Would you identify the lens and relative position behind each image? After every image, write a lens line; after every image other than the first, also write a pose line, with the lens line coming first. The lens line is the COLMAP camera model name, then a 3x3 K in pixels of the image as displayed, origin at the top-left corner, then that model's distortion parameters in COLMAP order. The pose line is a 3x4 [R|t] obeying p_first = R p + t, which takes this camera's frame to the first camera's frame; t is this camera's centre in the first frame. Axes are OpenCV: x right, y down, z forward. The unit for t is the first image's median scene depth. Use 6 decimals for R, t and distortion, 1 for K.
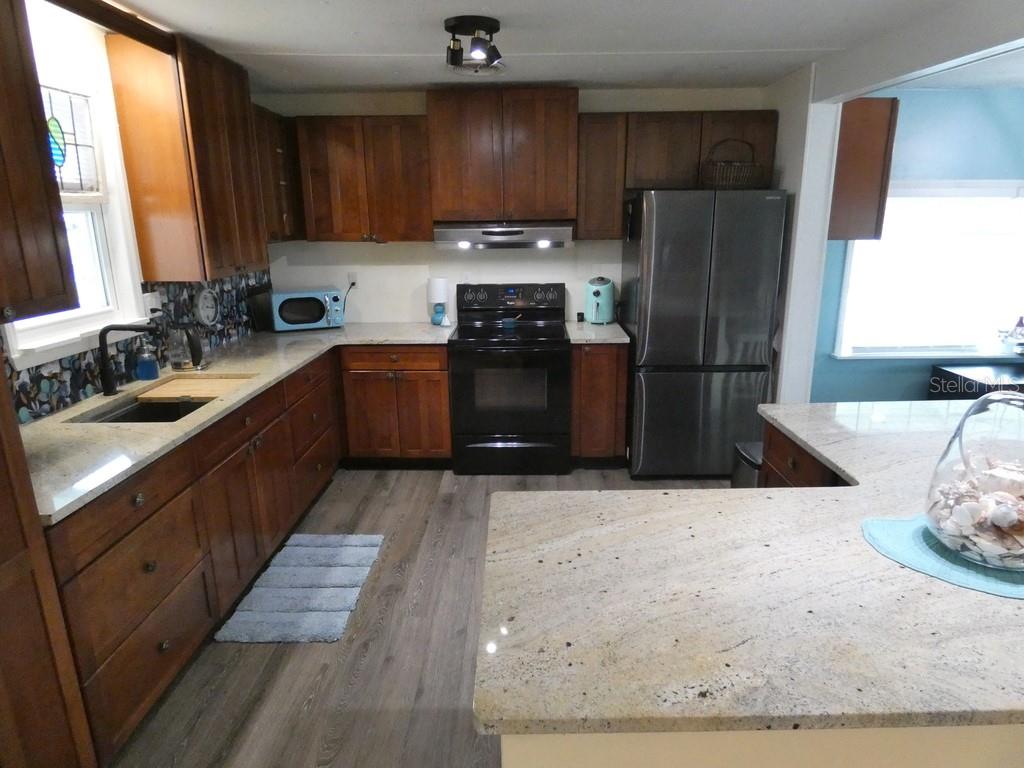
lens RADIAL K [[602.9, 0, 532.5], [0, 602.9, 369.0], [0, 0, 1]] dist [0.004489, 0.000366]
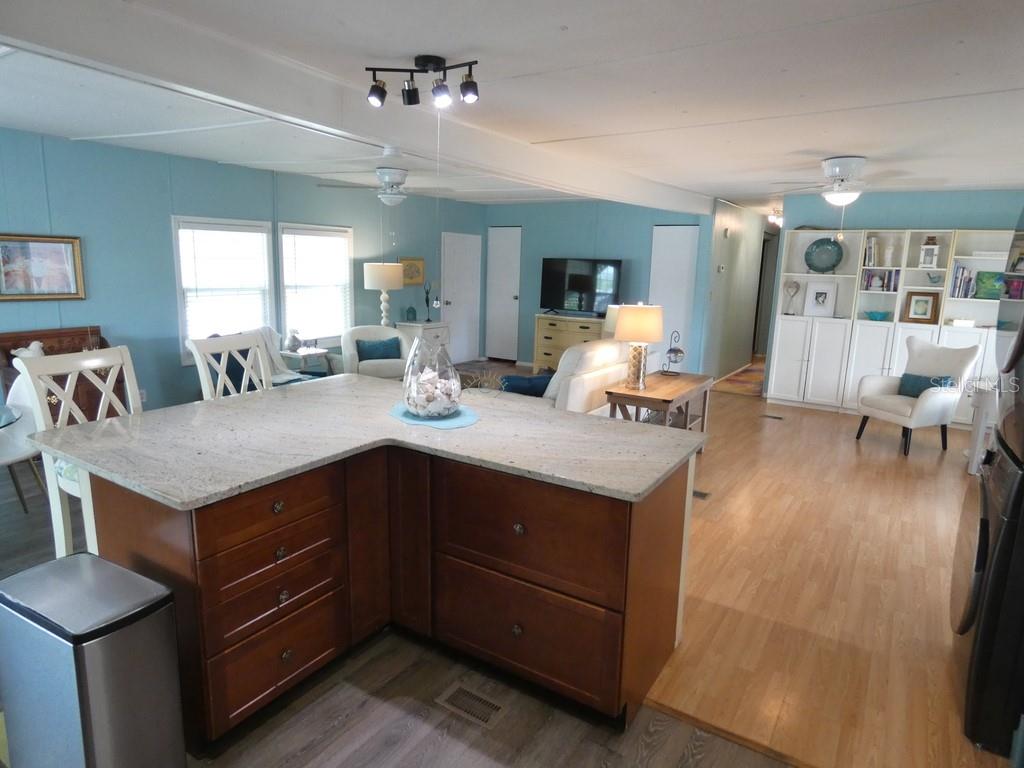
lens RADIAL K [[613.4, 0, 521.1], [0, 613.4, 381.9], [0, 0, 1]] dist [-0.000447, 0.000737]
pose [[-0.834835, -0.120292, 0.537197, -0.227864], [0.110484, 0.919367, 0.377569, -0.211097], [-0.539299, 0.374559, -0.754229, 0.925059]]
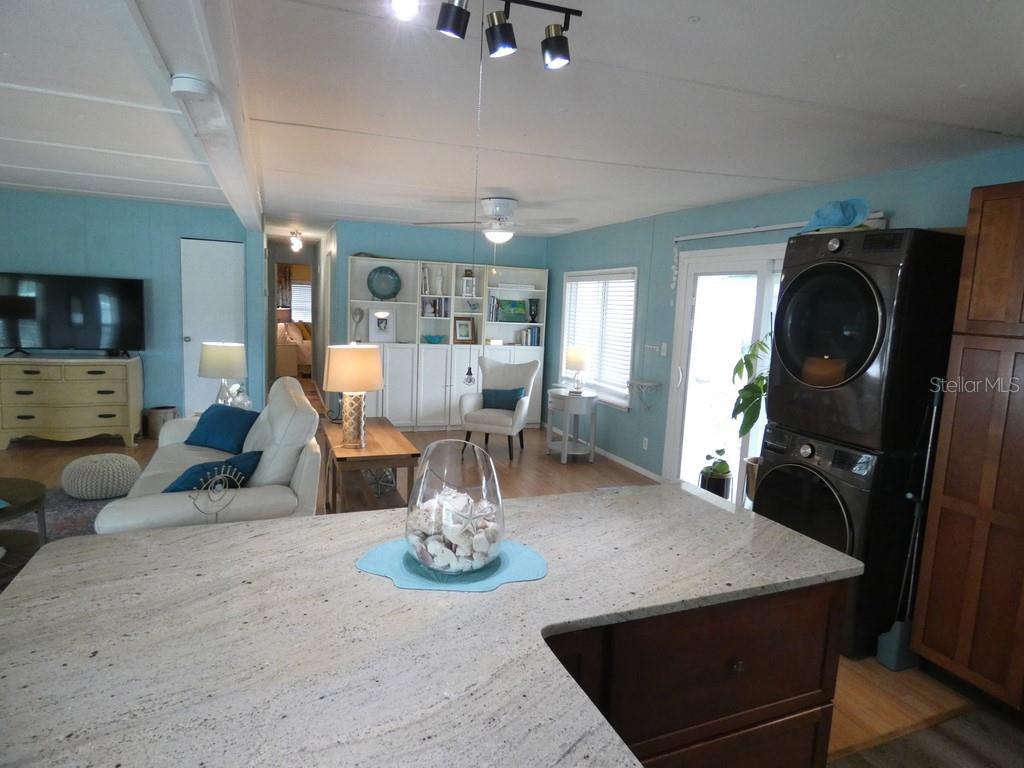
lens RADIAL K [[613.4, 0, 521.1], [0, 613.4, 381.9], [0, 0, 1]] dist [-0.000447, 0.000737]
pose [[-0.927231, 0.014932, -0.374192, 0.427739], [-0.124673, 0.929899, 0.346041, -0.185277], [0.353127, 0.367512, -0.860370, 0.777038]]
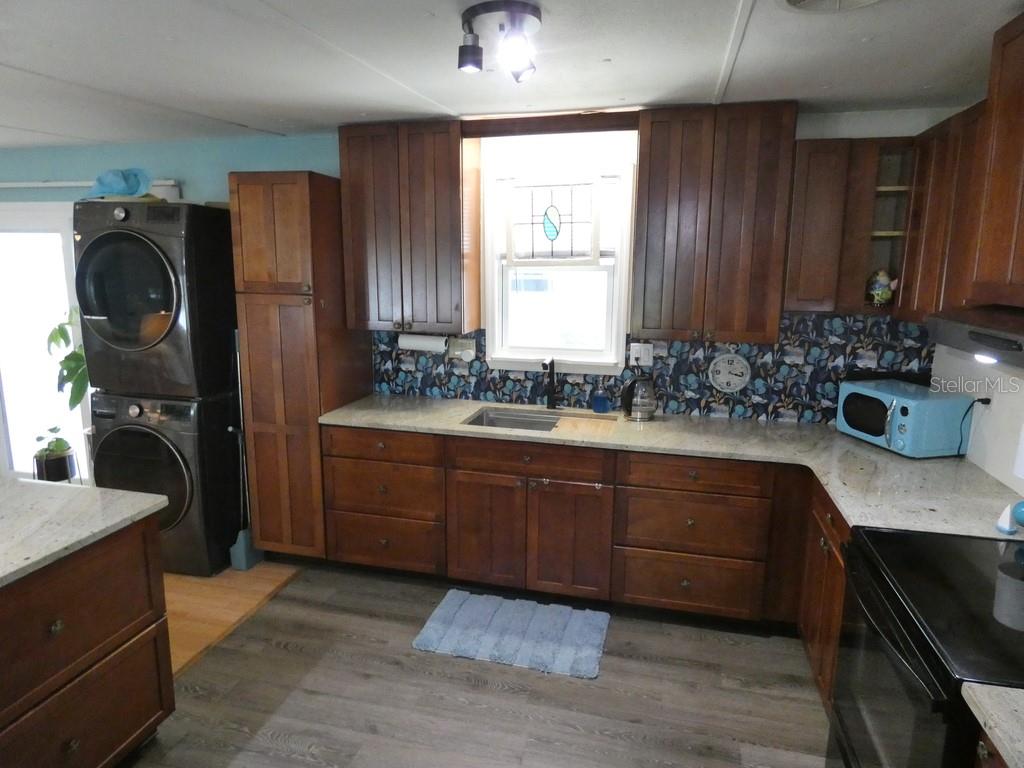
lens RADIAL K [[613.4, 0, 521.1], [0, 613.4, 381.9], [0, 0, 1]] dist [-0.000447, 0.000737]
pose [[-0.241987, 0.184346, -0.952606, 0.458560], [-0.241965, 0.939302, 0.243237, -0.251729], [0.939625, 0.289358, -0.182694, 0.913037]]
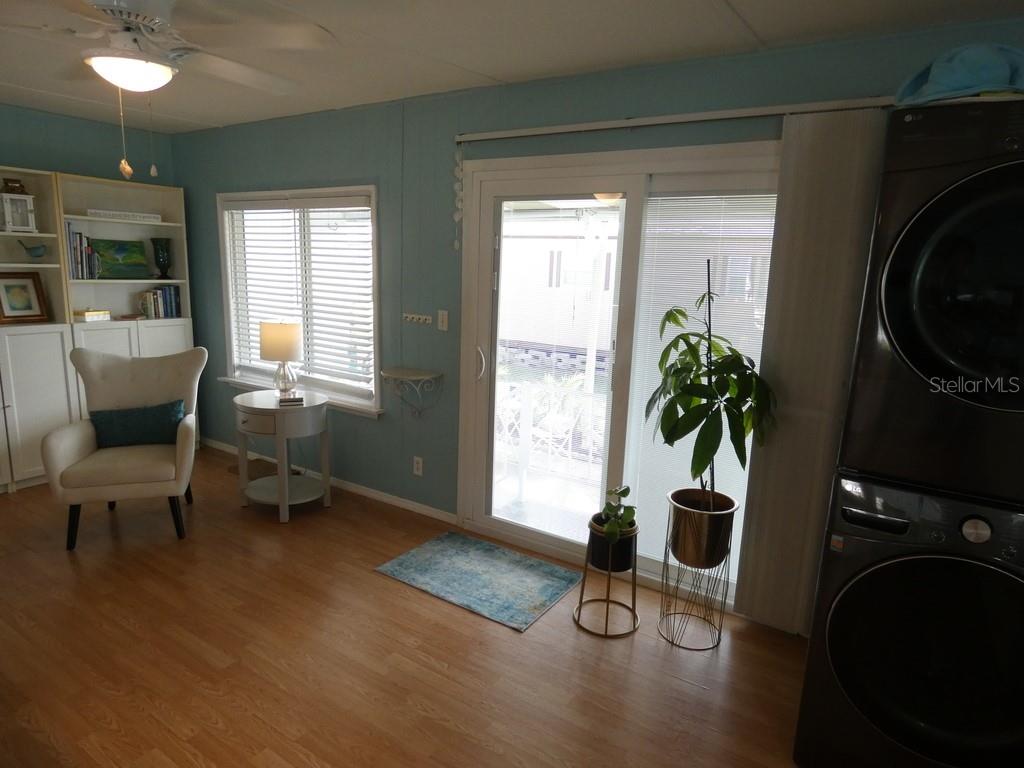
lens RADIAL K [[590.7, 0, 512.0], [0, 590.7, 384.0], [0, 0, 1]] dist [-0.006643, 0.000267]
pose [[-0.531807, 0.153950, -0.832755, 0.243339], [-0.236583, 0.917179, 0.320642, 0.006358], [0.813148, 0.367535, -0.451340, 0.050582]]
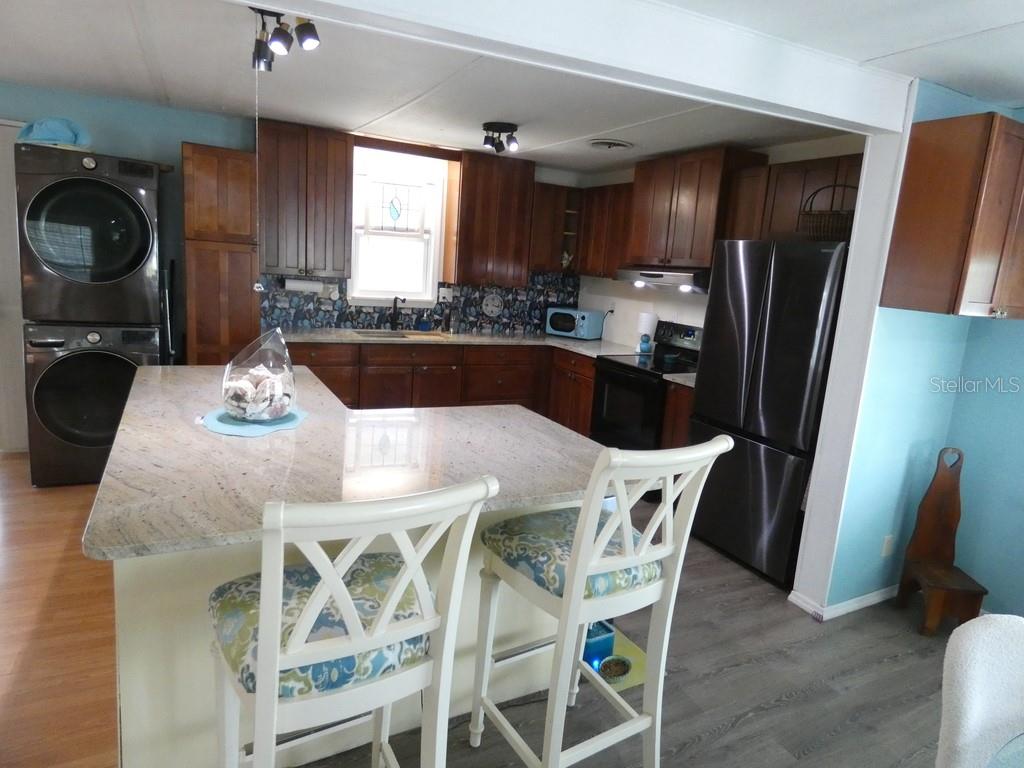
lens RADIAL K [[613.4, 0, 521.1], [0, 613.4, 381.9], [0, 0, 1]] dist [-0.000447, 0.000737]
pose [[0.460267, 0.208731, -0.862894, 1.016799], [-0.287604, 0.954608, 0.077509, -0.057774], [0.839904, 0.212496, 0.499407, 0.290039]]
